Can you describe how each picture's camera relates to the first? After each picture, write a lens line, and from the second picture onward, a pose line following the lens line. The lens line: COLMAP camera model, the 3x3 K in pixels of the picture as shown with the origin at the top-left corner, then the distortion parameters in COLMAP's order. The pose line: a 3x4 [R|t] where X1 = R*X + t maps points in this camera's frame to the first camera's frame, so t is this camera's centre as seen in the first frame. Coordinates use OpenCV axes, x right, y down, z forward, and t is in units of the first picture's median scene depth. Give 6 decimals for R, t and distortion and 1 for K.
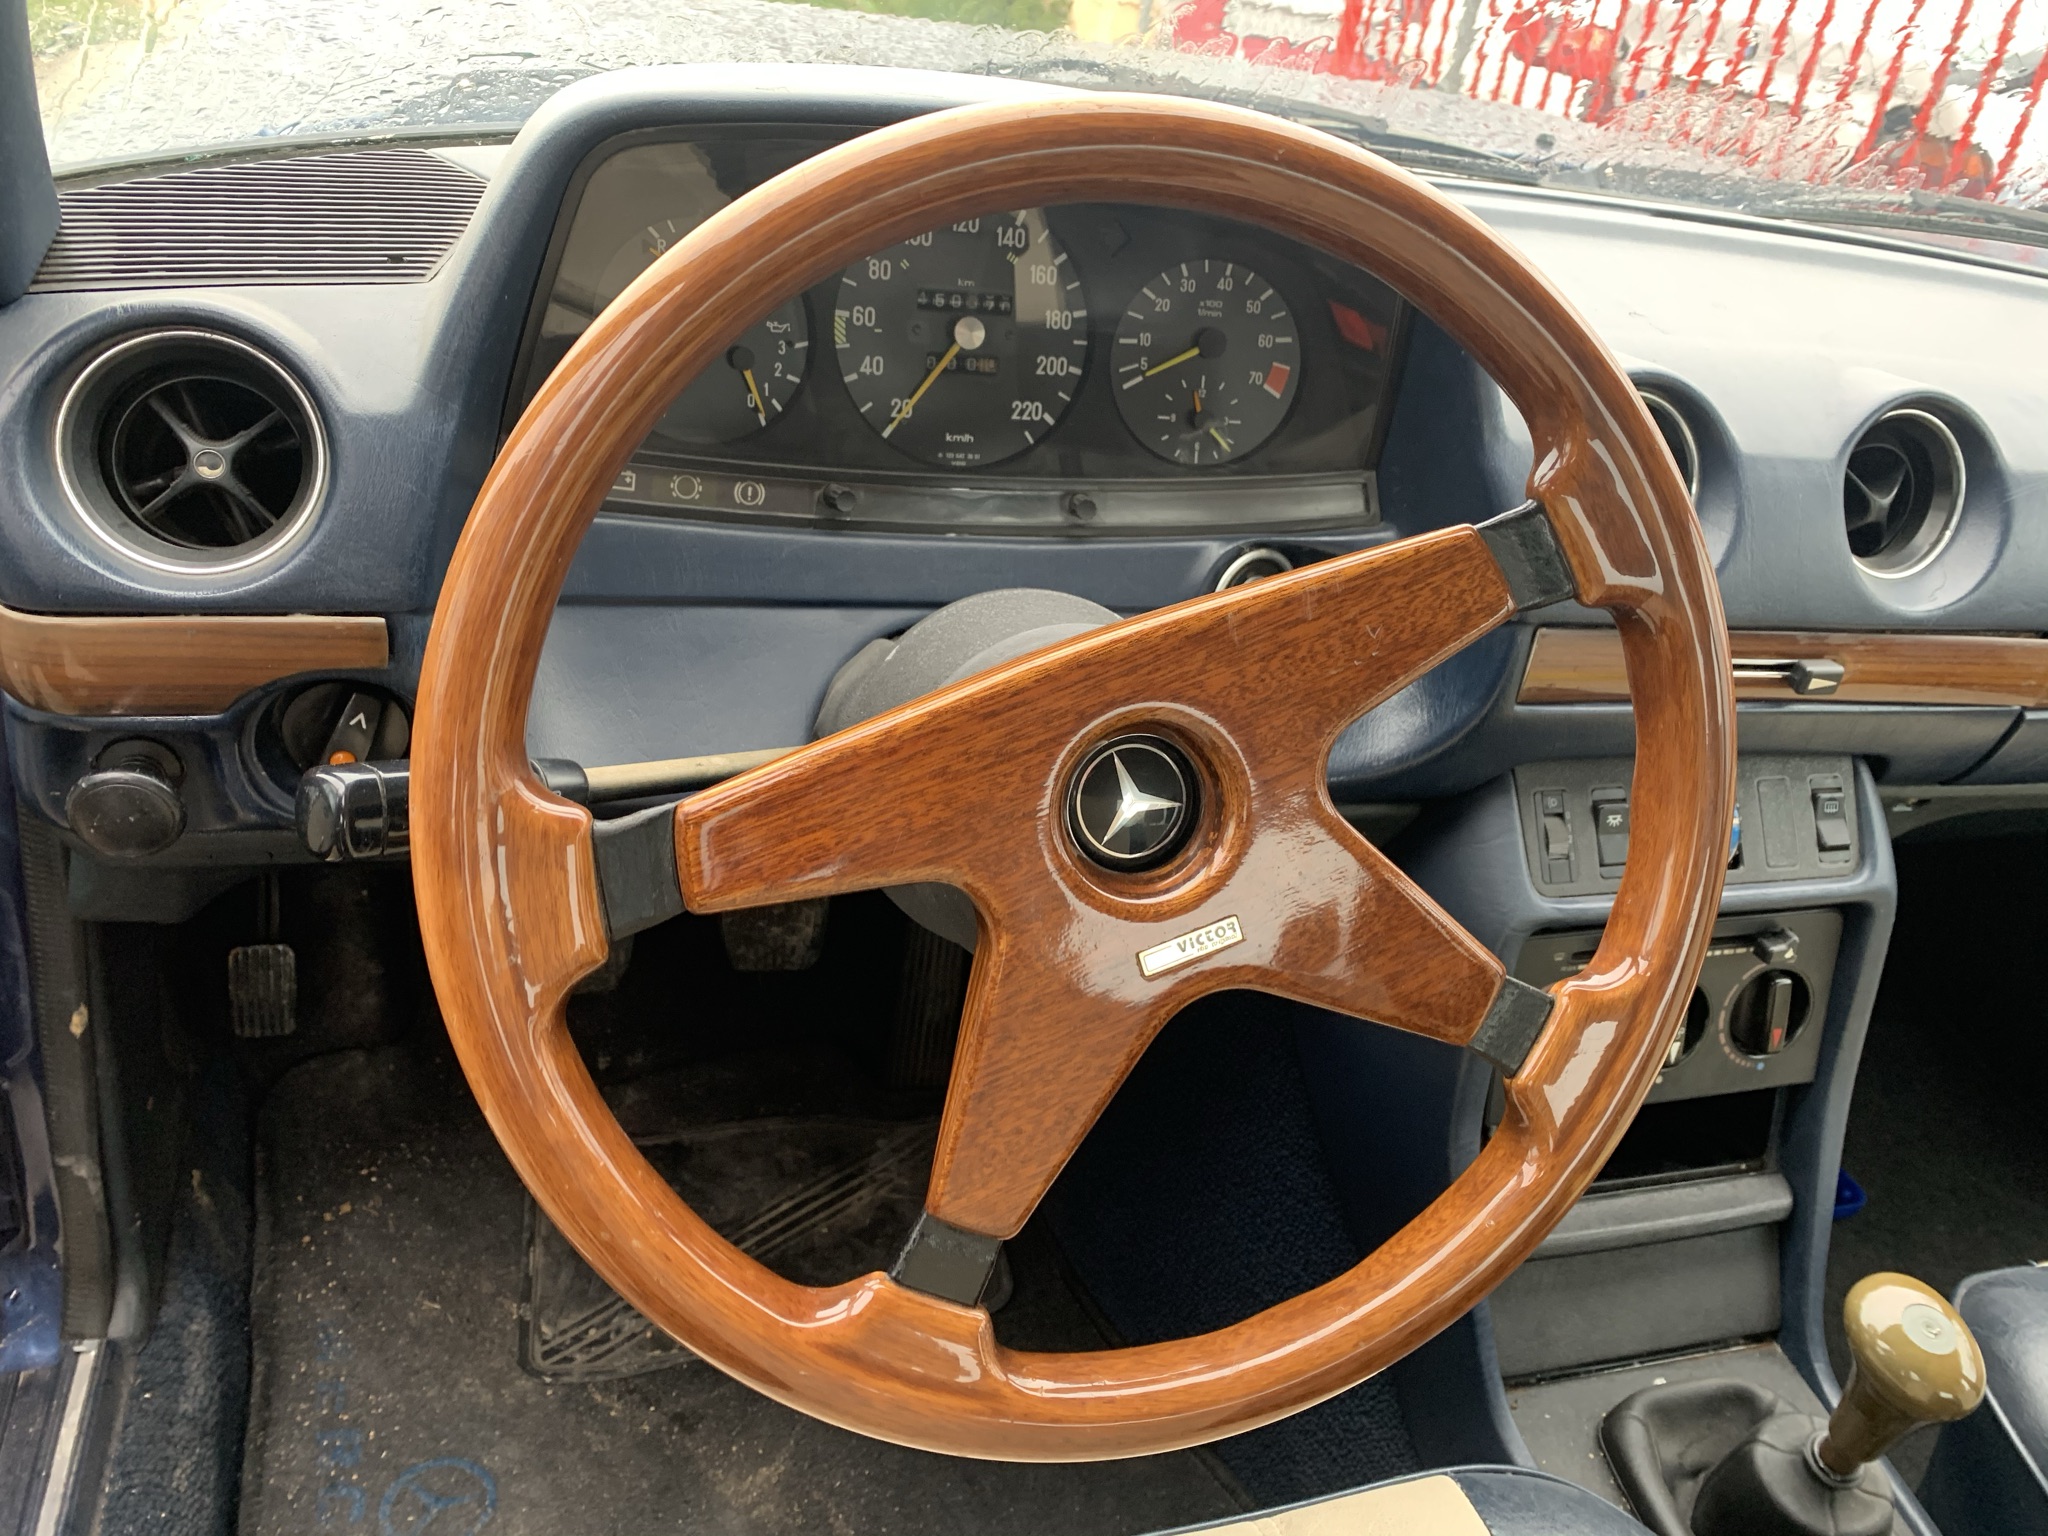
lens RADIAL K [[1581.7, 0, 1028.4], [0, 1581.7, 736.7], [0, 0, 1]] dist [0.025250, -0.046520]
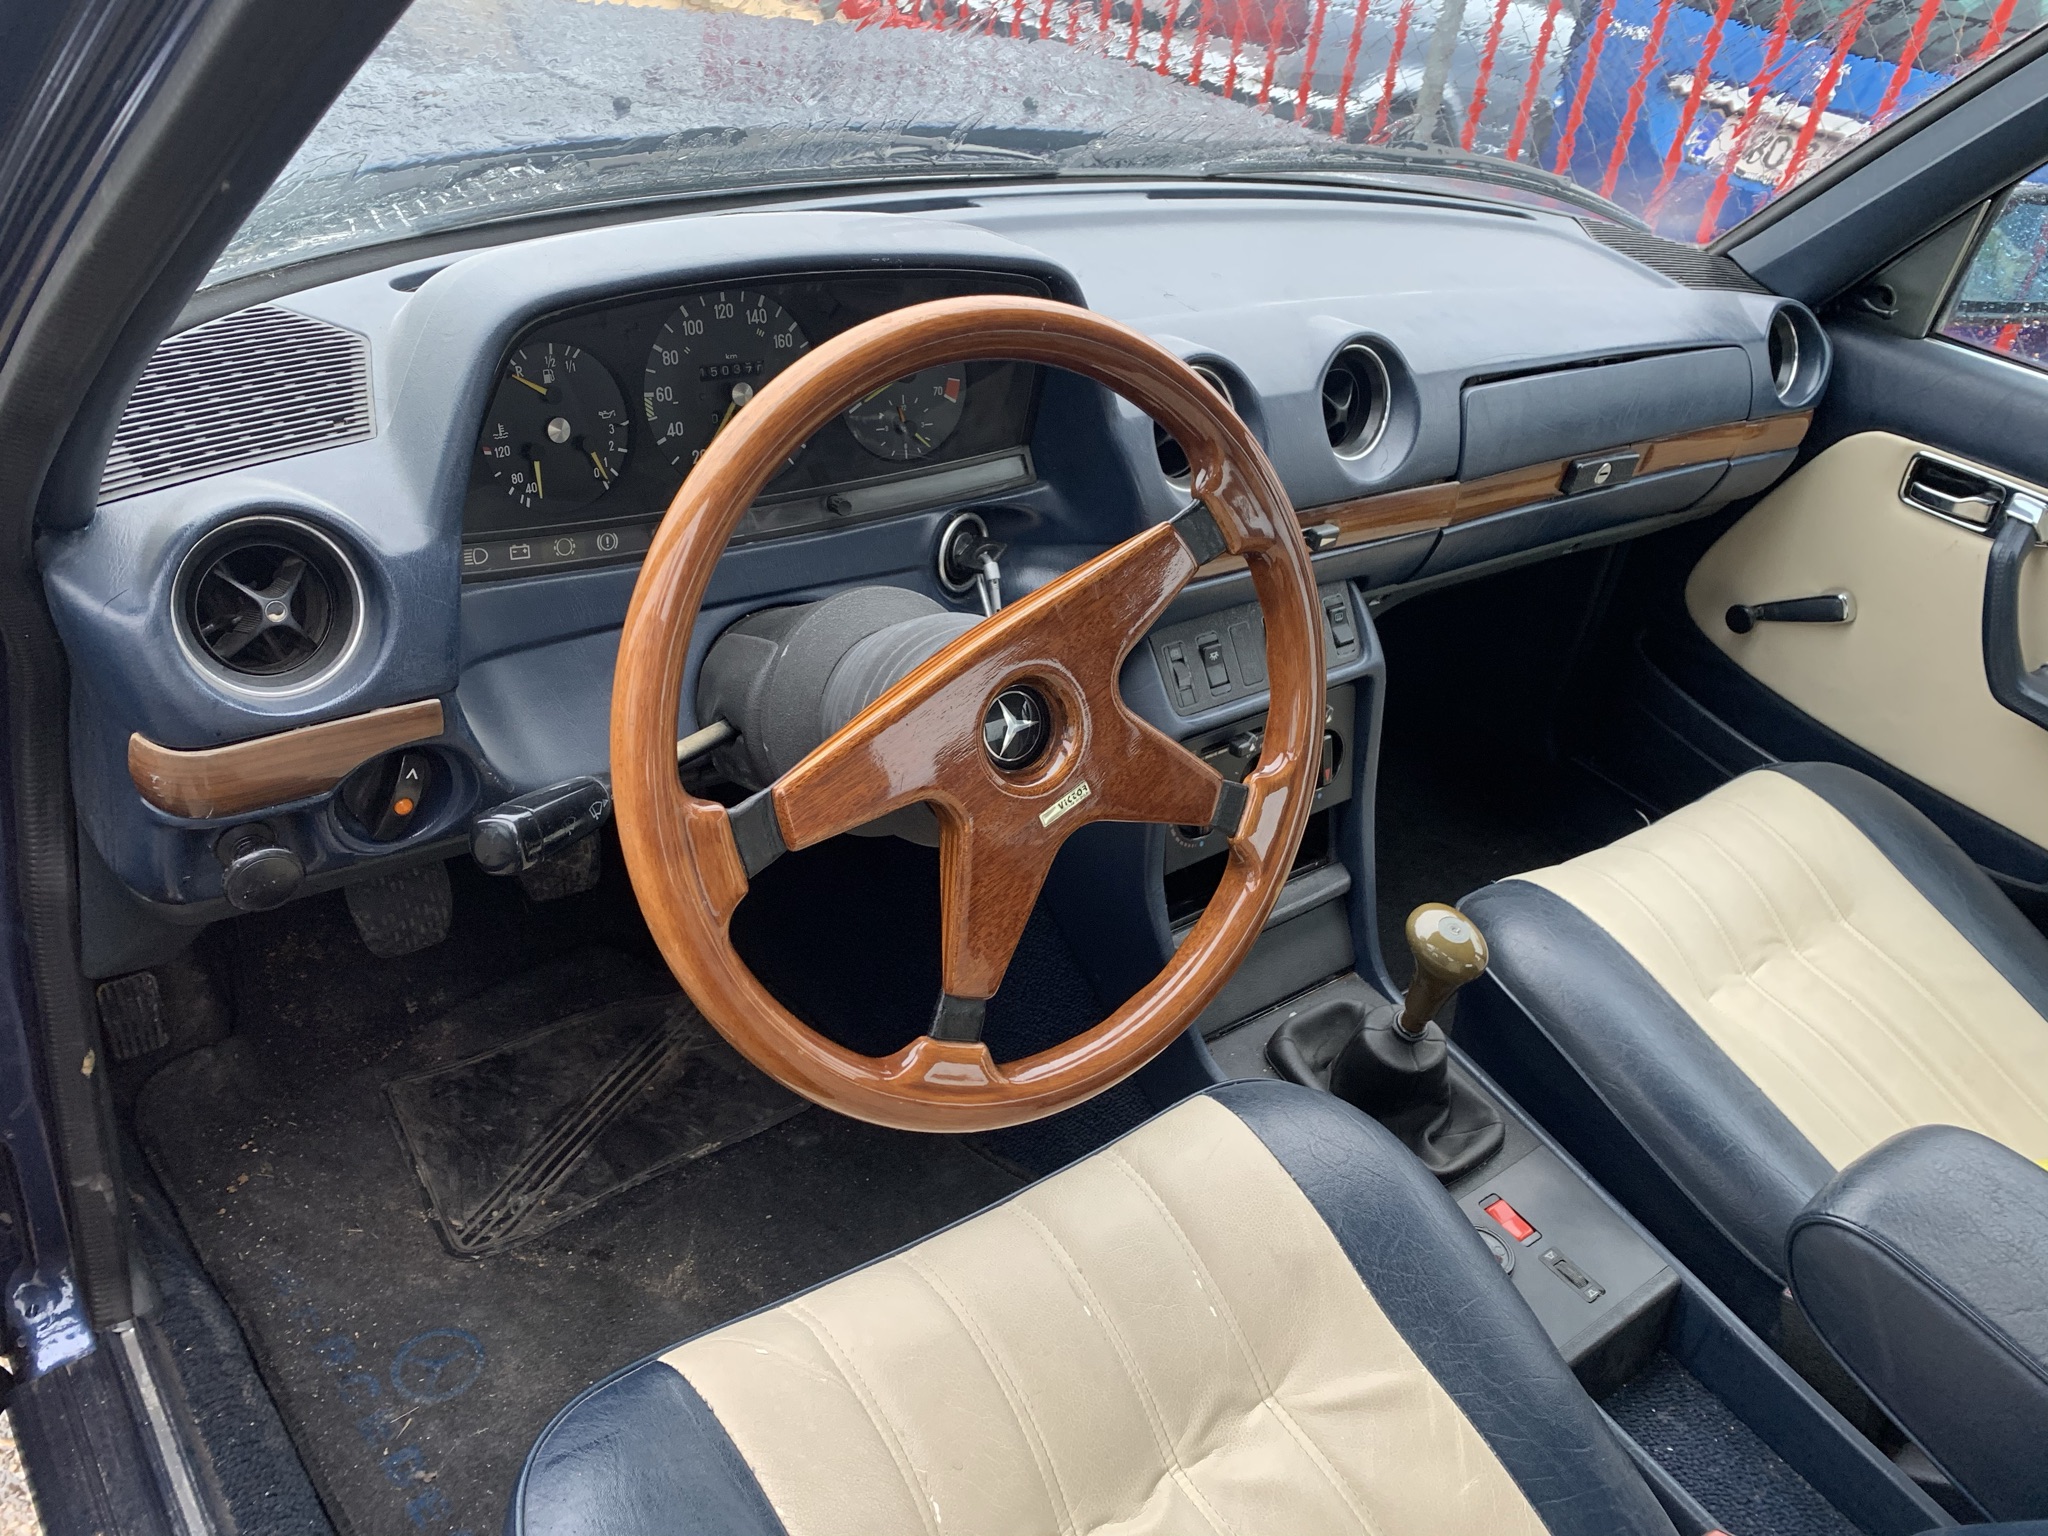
lens RADIAL K [[1581.7, 0, 1011.1], [0, 1581.7, 758.6], [0, 0, 1]] dist [0.025250, -0.046520]
pose [[0.933495, -0.208383, 0.291829, -0.259166], [0.172281, 0.974367, 0.144665, -0.100595], [-0.314494, -0.084767, 0.945467, -0.339299]]
